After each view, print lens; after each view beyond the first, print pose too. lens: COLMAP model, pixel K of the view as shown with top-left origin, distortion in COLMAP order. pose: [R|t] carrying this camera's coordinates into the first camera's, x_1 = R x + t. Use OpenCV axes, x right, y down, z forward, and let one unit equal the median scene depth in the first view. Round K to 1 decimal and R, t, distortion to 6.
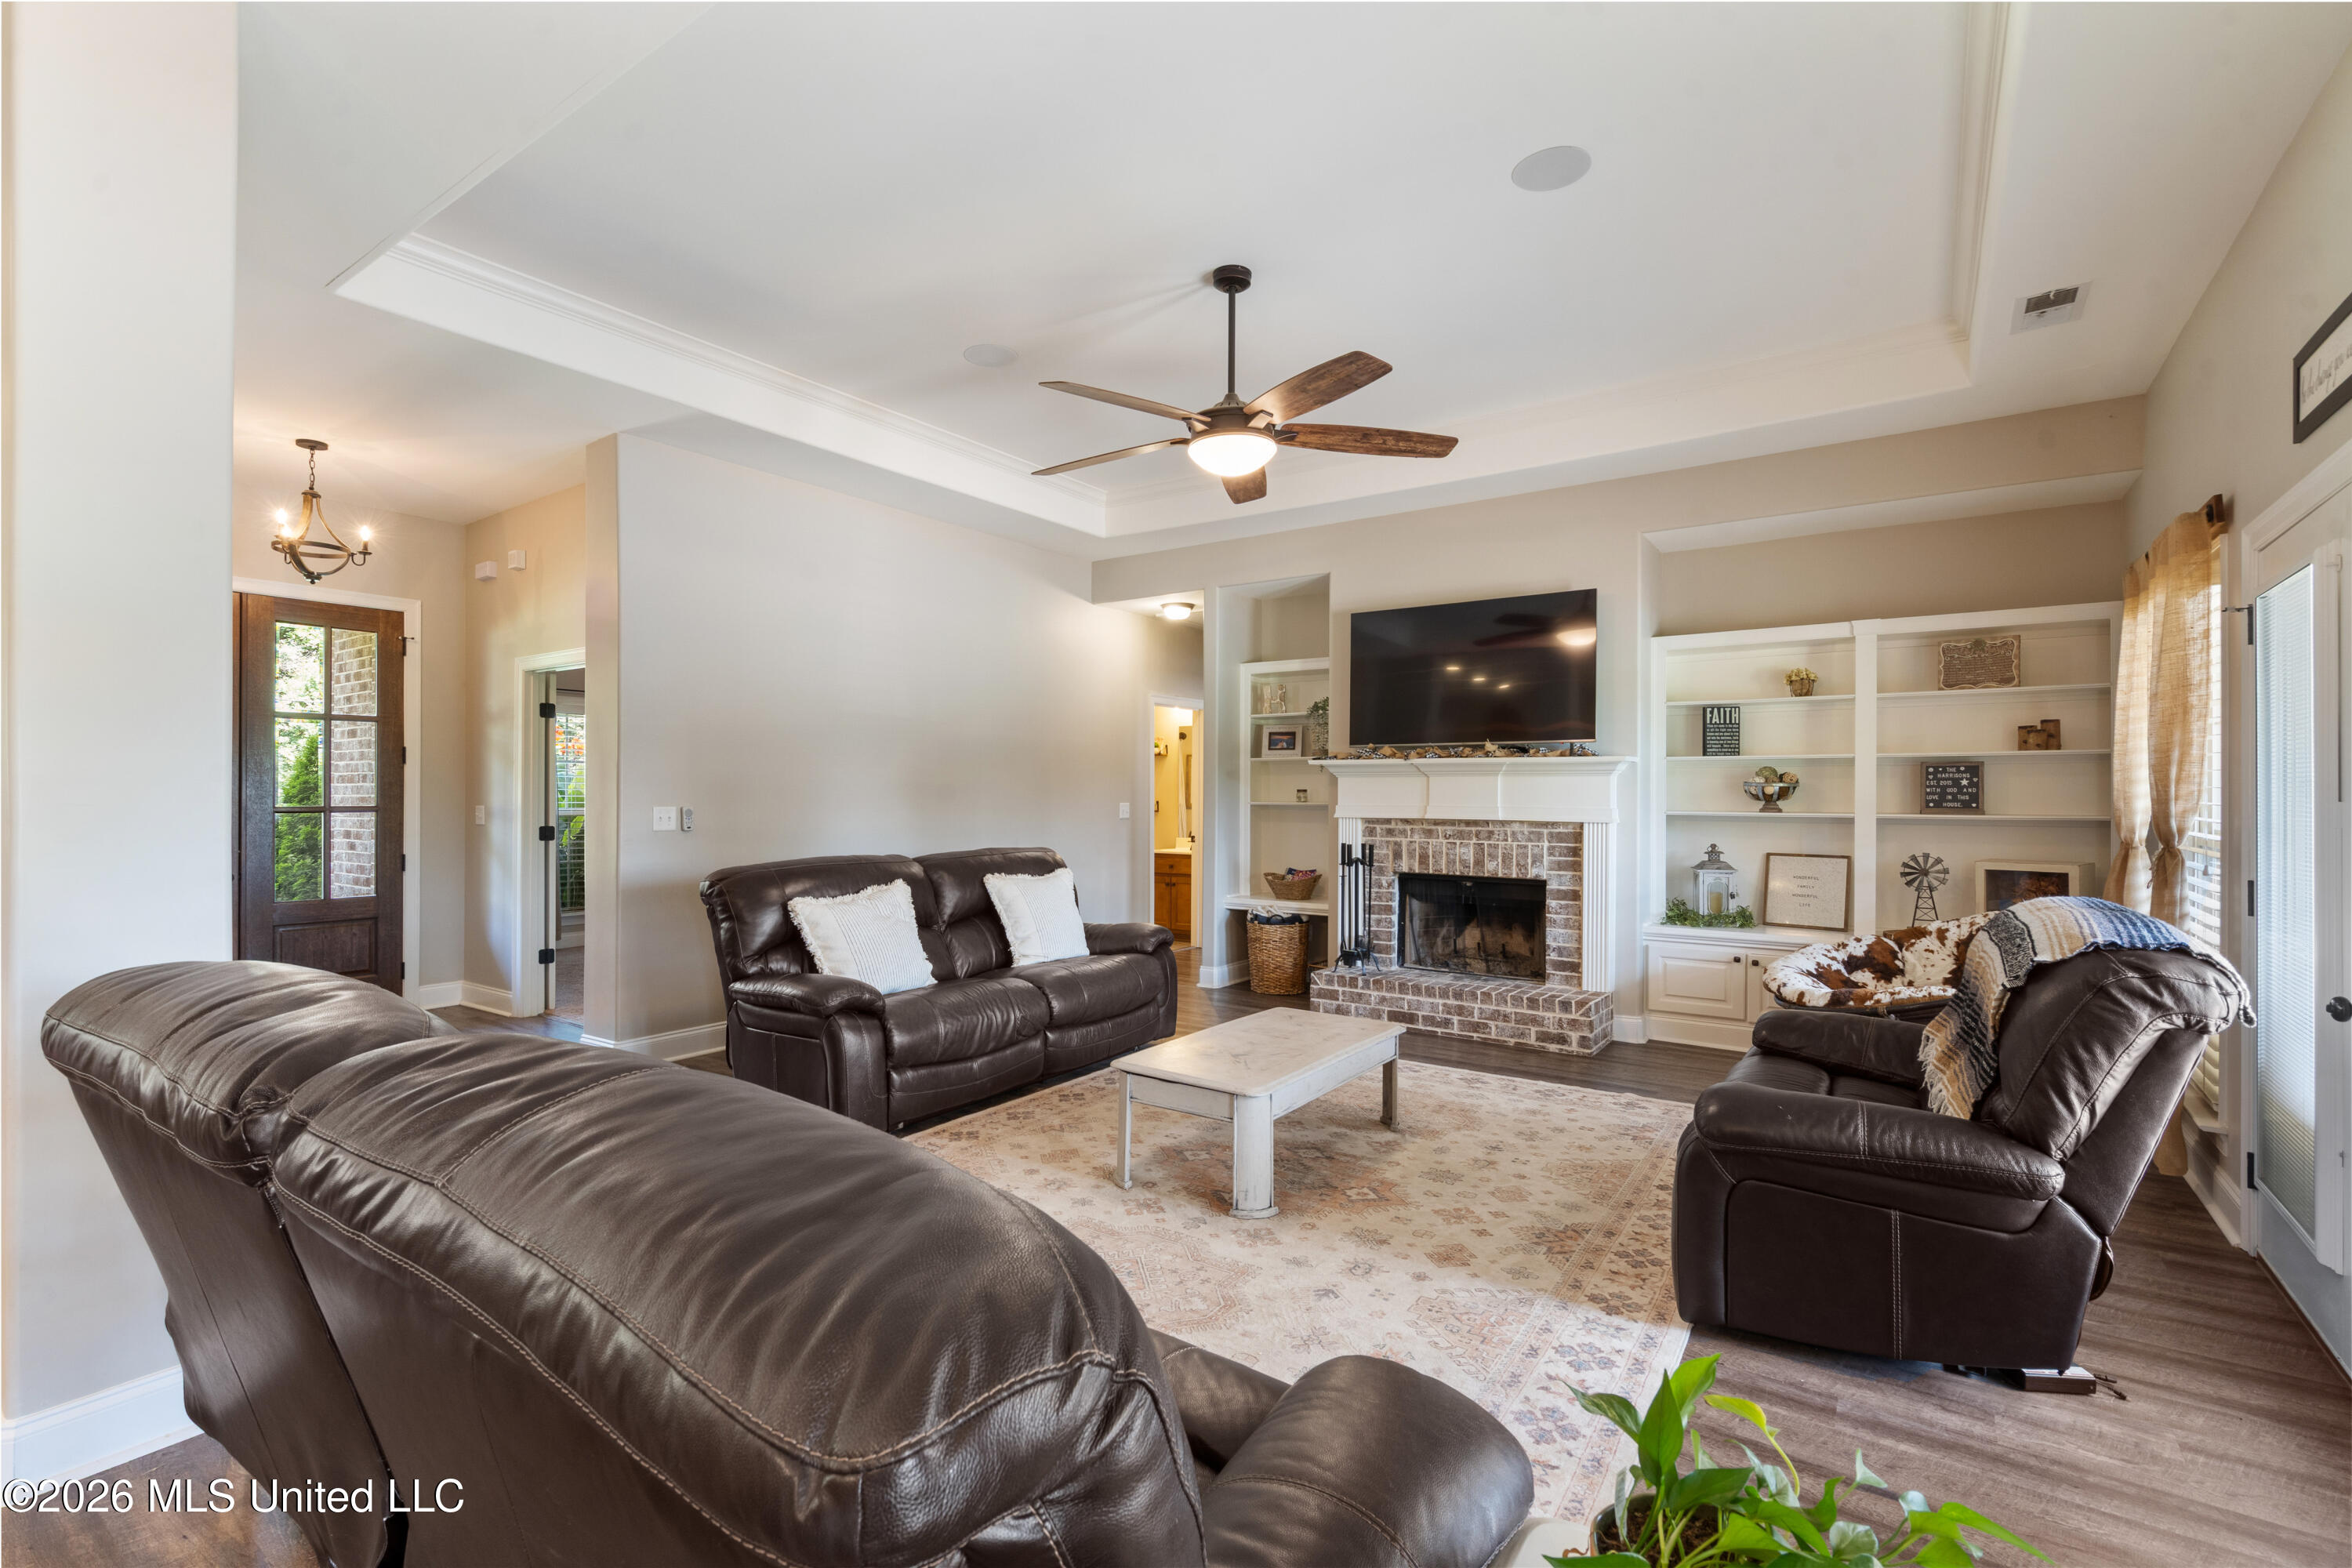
lens RADIAL K [[1073.9, 0, 1164.9], [0, 1073.9, 795.2], [0, 0, 1]] dist [-0.005497, 0.000514]
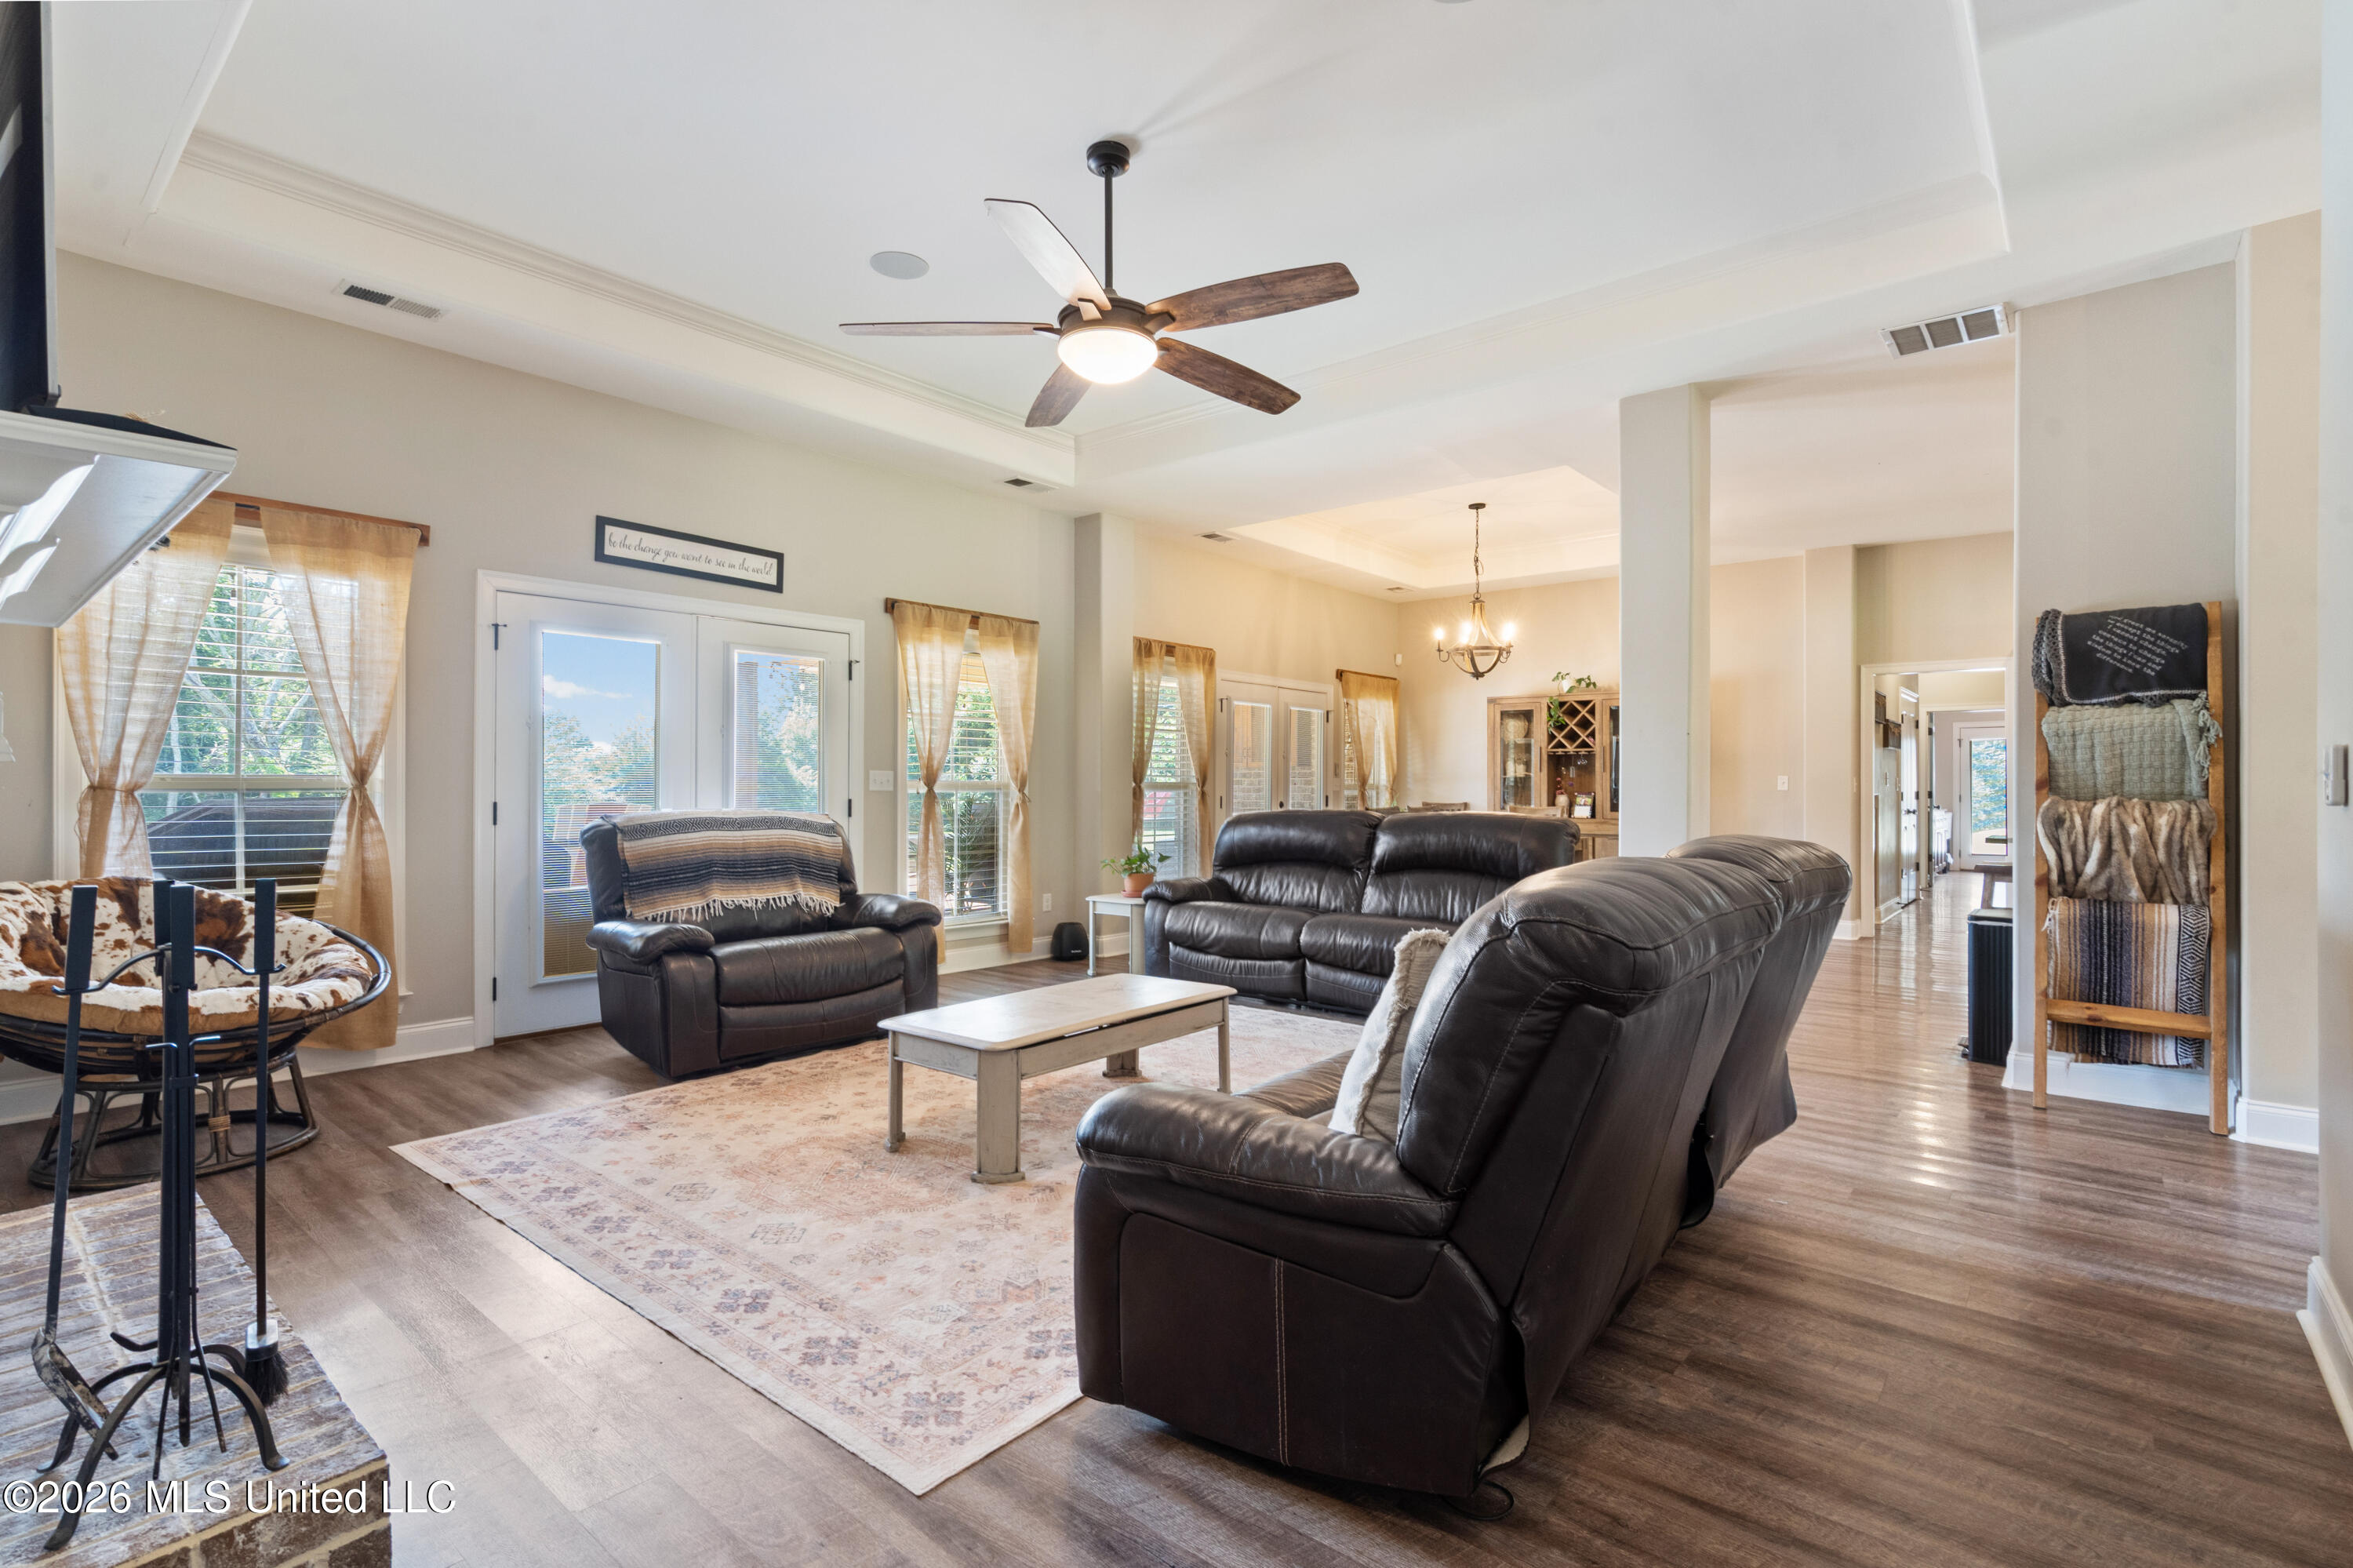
lens RADIAL K [[1074.4, 0, 1166.2], [0, 1074.4, 777.4], [0, 0, 1]] dist [-0.005497, 0.000514]
pose [[-0.995398, -0.010491, 0.095249, -0.052485], [-0.011224, 0.999911, -0.007162, 0.023103], [-0.095165, -0.008198, -0.995428, 1.312462]]
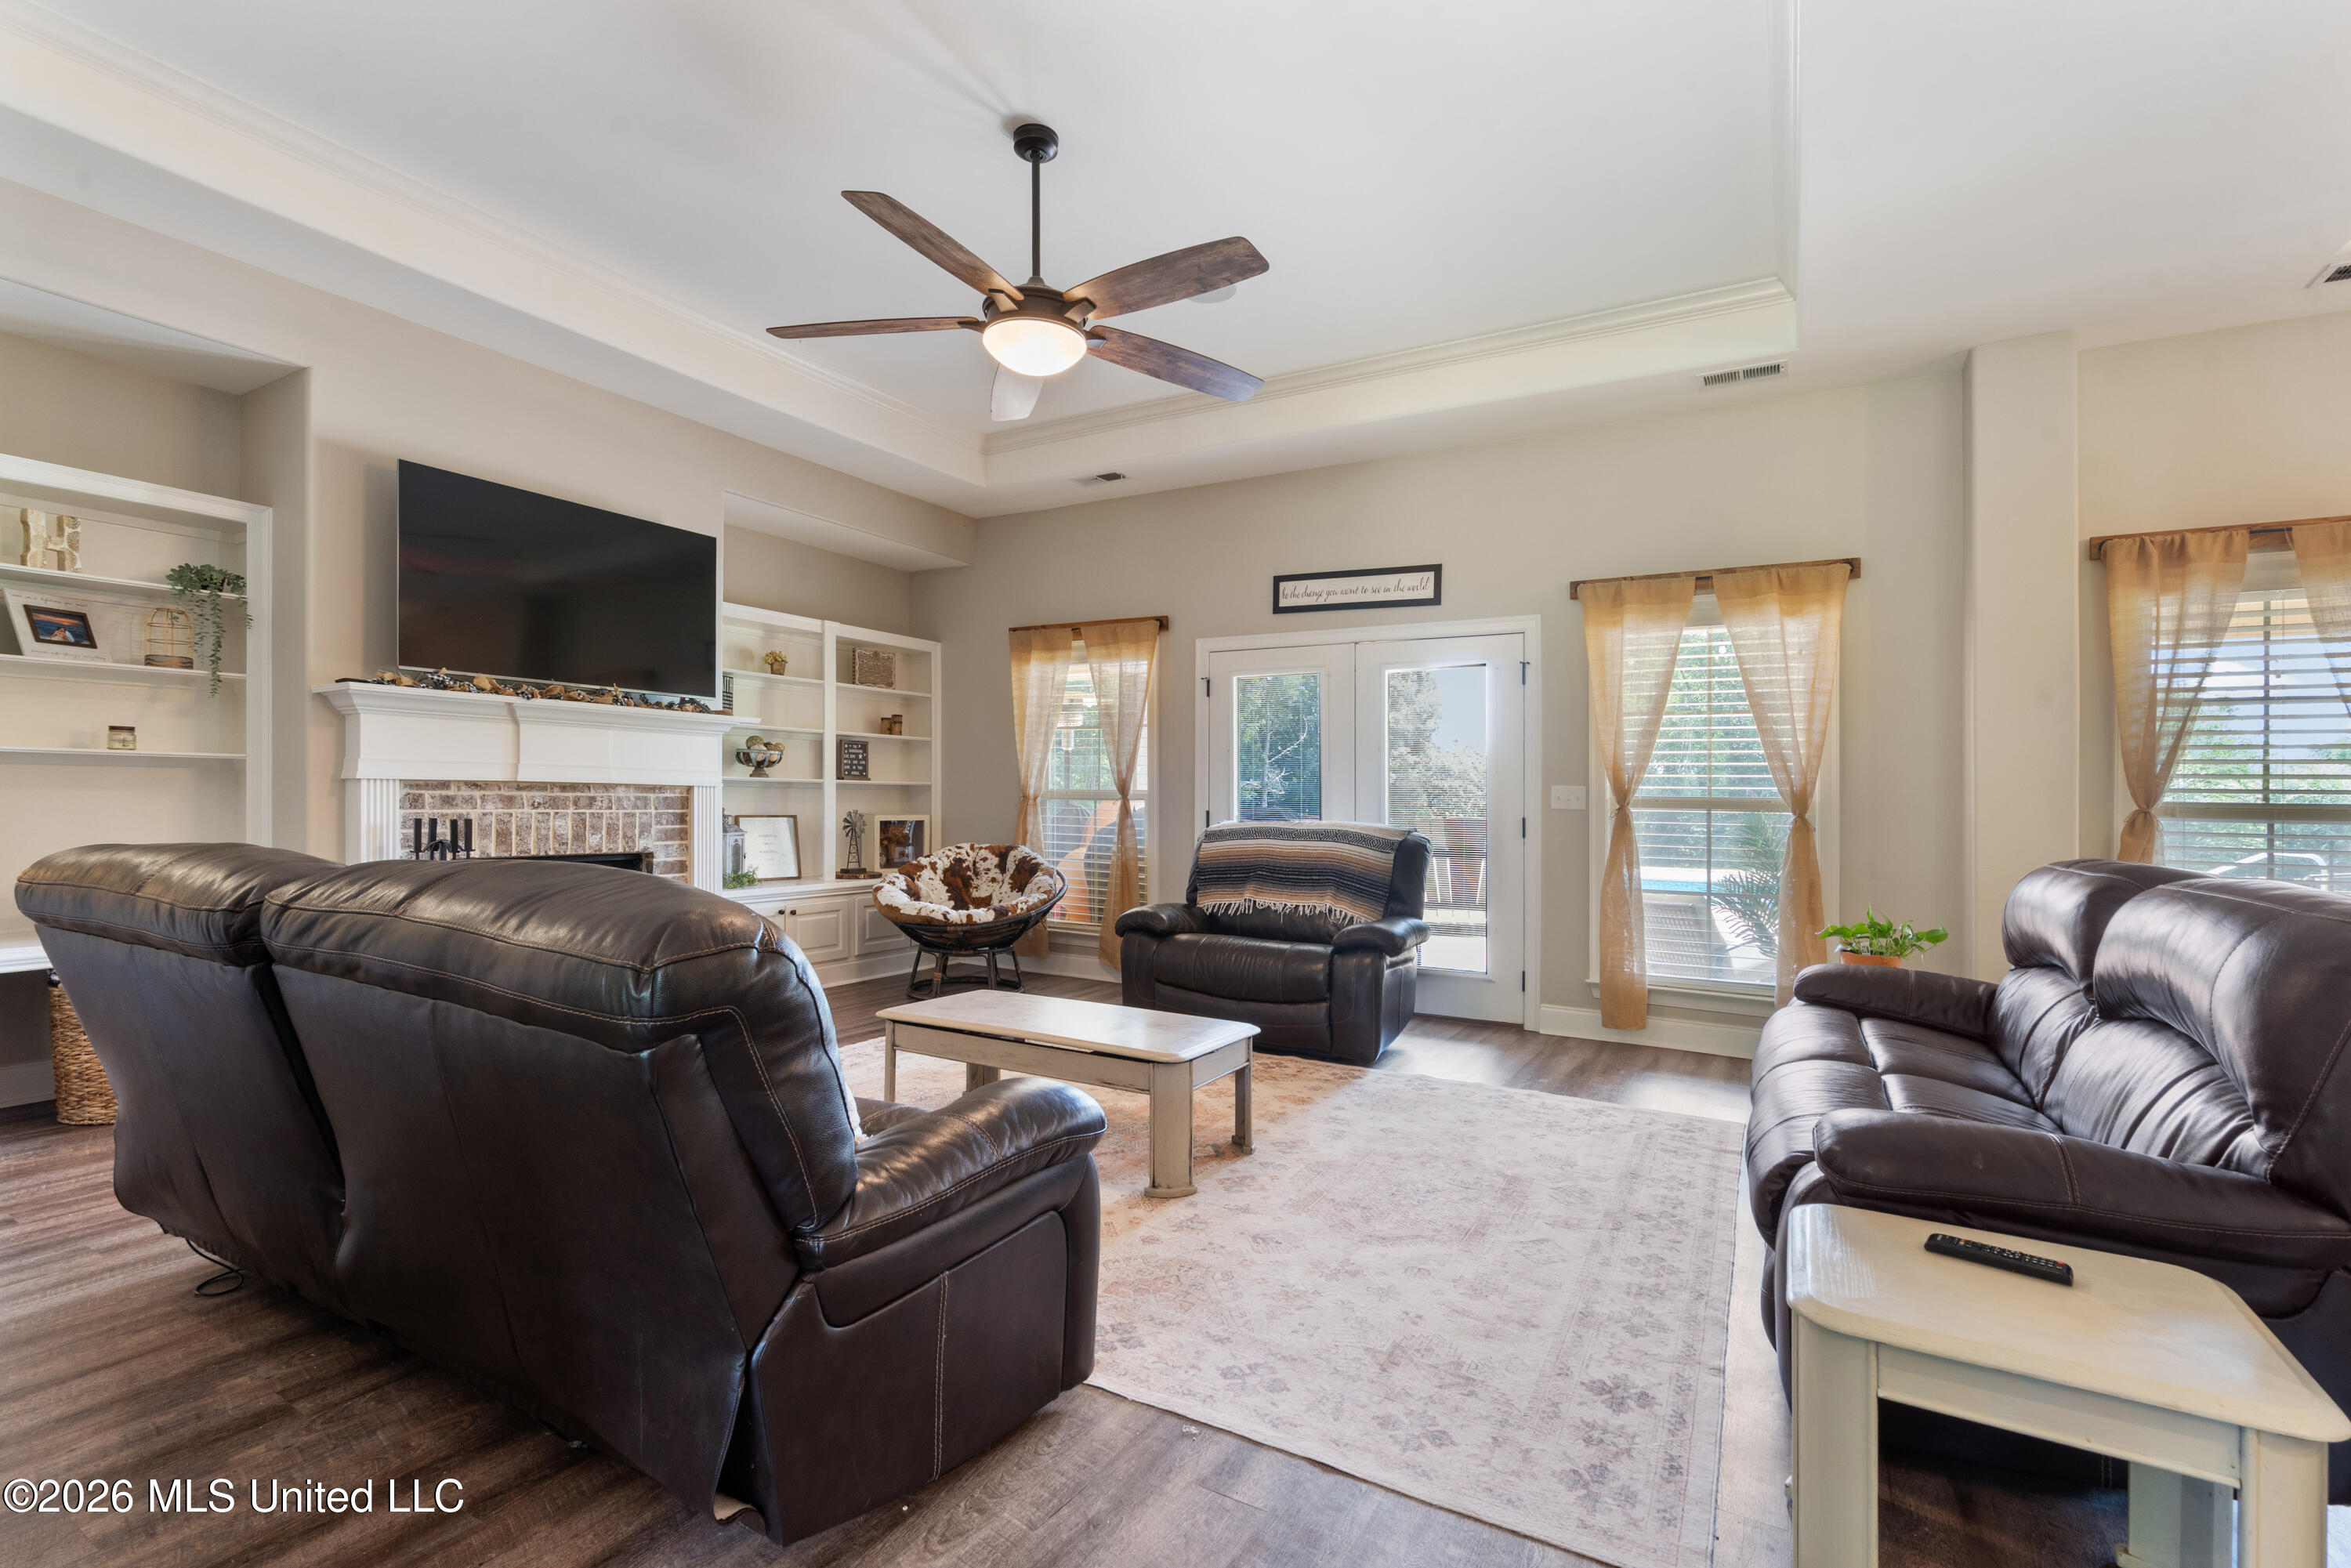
lens RADIAL K [[1073.4, 0, 1156.4], [0, 1073.4, 791.4], [0, 0, 1]] dist [-0.005497, 0.000514]
pose [[-0.084729, -0.001392, 0.996403, -0.558786], [-0.017428, 0.999848, -0.000085, 0.022992], [-0.996252, -0.017373, -0.084741, 0.680428]]
